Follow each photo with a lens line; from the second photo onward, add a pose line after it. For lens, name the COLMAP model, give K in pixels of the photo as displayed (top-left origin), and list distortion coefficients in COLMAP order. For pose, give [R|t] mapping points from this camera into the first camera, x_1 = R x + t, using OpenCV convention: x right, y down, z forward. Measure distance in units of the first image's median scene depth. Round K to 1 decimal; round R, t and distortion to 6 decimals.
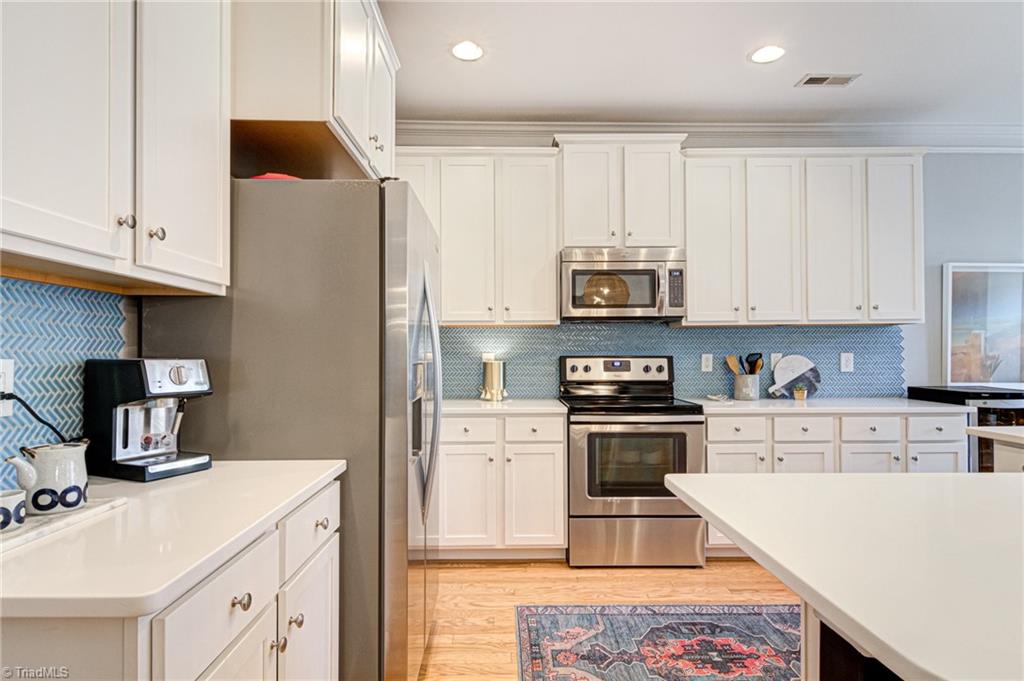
lens RADIAL K [[574.8, 0, 501.8], [0, 574.8, 343.9], [0, 0, 1]] dist [0.004605, -0.001823]
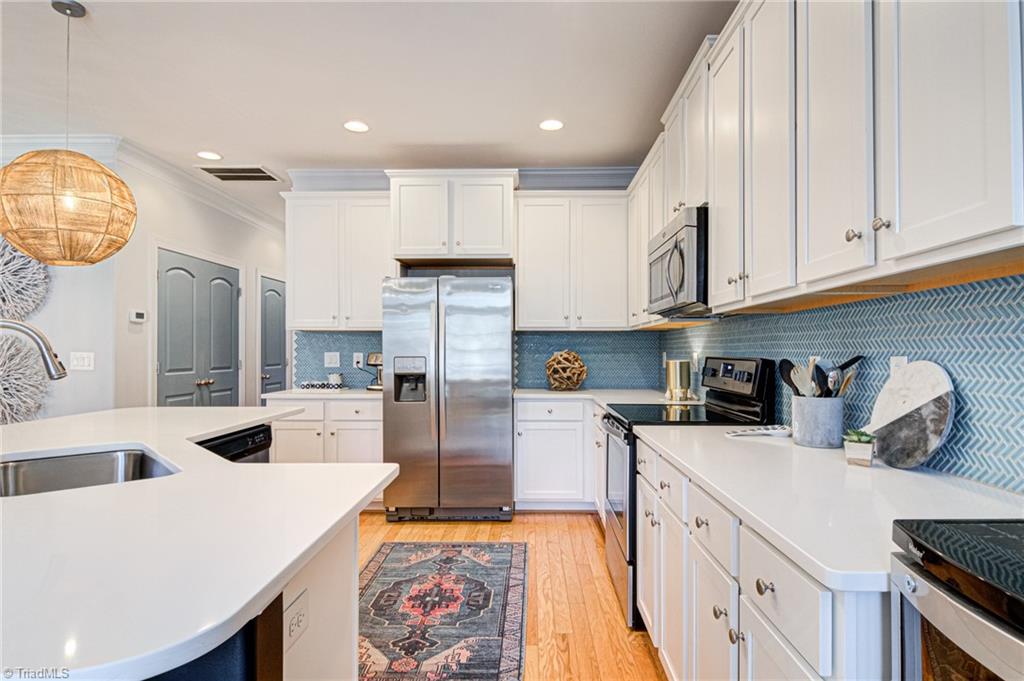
lens RADIAL K [[526.8, 0, 519.6], [0, 526.8, 342.7], [0, 0, 1]] dist [0.000797, -0.013071]
pose [[-0.021337, -0.013754, -0.999678, 1.380909], [0.011024, 0.999841, -0.013992, 0.012328], [0.999712, -0.011319, -0.021182, 1.120501]]
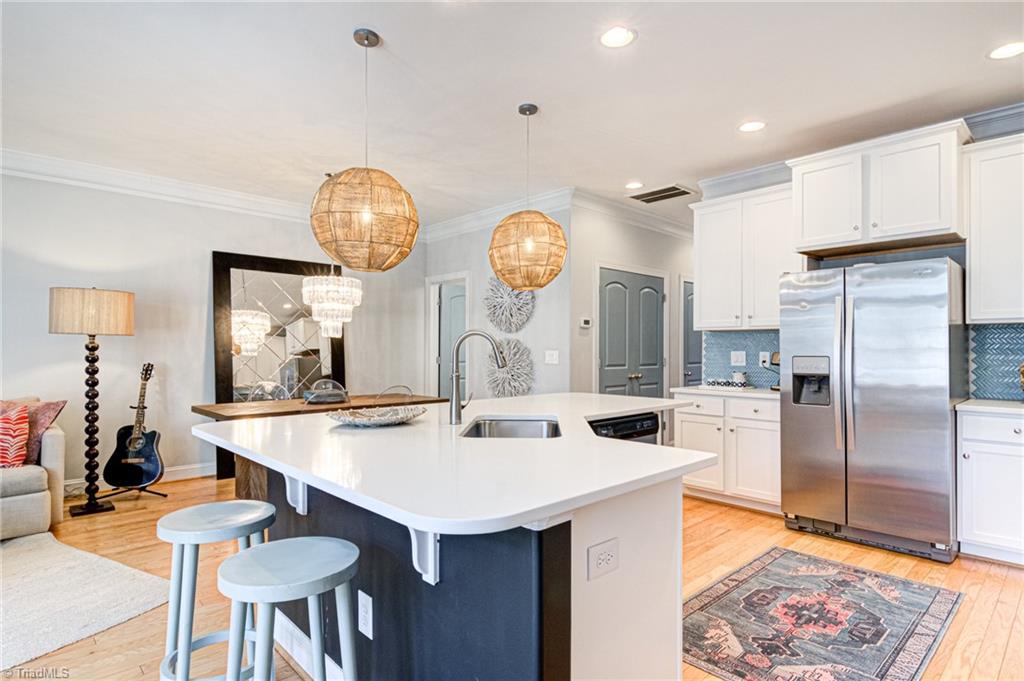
lens RADIAL K [[526.8, 0, 518.1], [0, 526.8, 336.3], [0, 0, 1]] dist [0.000797, -0.013071]
pose [[-0.736091, -0.016921, -0.676671, 1.403069], [0.007040, 0.999442, -0.032651, 0.015416], [0.676846, -0.028798, -0.735561, 1.283981]]
